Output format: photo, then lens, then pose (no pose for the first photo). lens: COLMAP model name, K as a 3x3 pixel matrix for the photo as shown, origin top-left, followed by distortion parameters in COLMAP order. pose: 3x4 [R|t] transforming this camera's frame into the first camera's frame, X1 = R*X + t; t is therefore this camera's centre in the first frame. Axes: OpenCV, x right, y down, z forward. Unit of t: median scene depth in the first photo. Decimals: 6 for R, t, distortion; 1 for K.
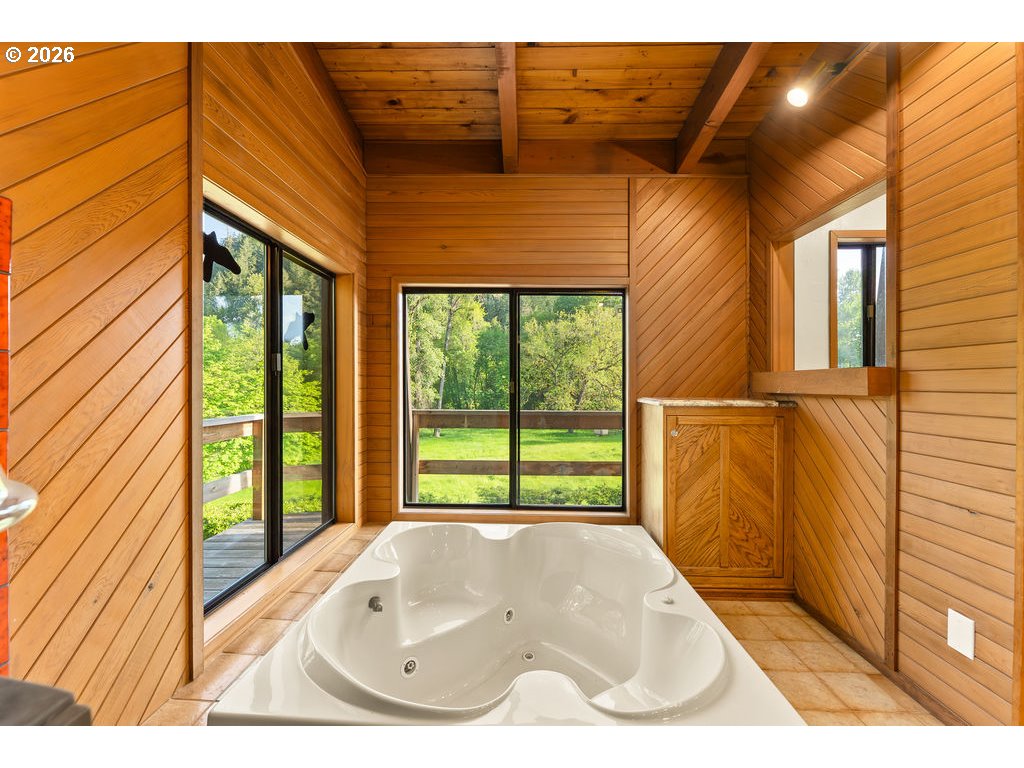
lens RADIAL K [[420.3, 0, 513.9], [0, 420.3, 378.8], [0, 0, 1]] dist [-0.001418, -0.002071]
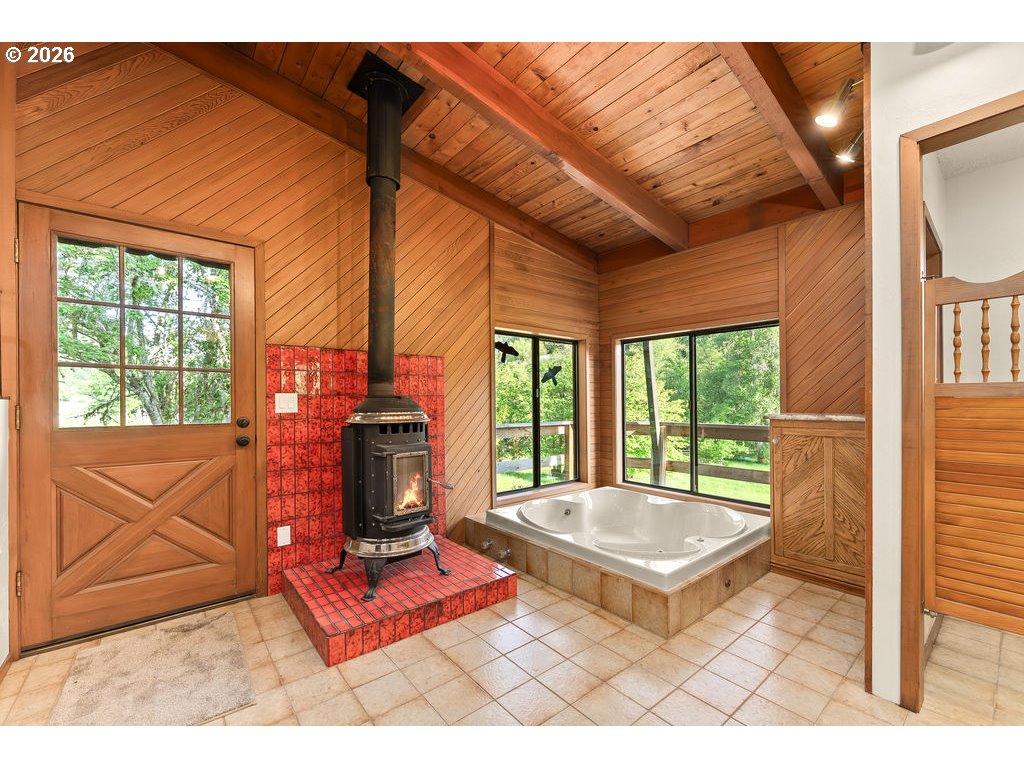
lens RADIAL K [[420.3, 0, 511.5], [0, 420.3, 391.0], [0, 0, 1]] dist [-0.001418, -0.002071]
pose [[0.657064, -0.025963, -0.753387, 0.744551], [0.015242, 0.999660, -0.021157, -0.004317], [0.753681, 0.002418, 0.657237, -0.384282]]
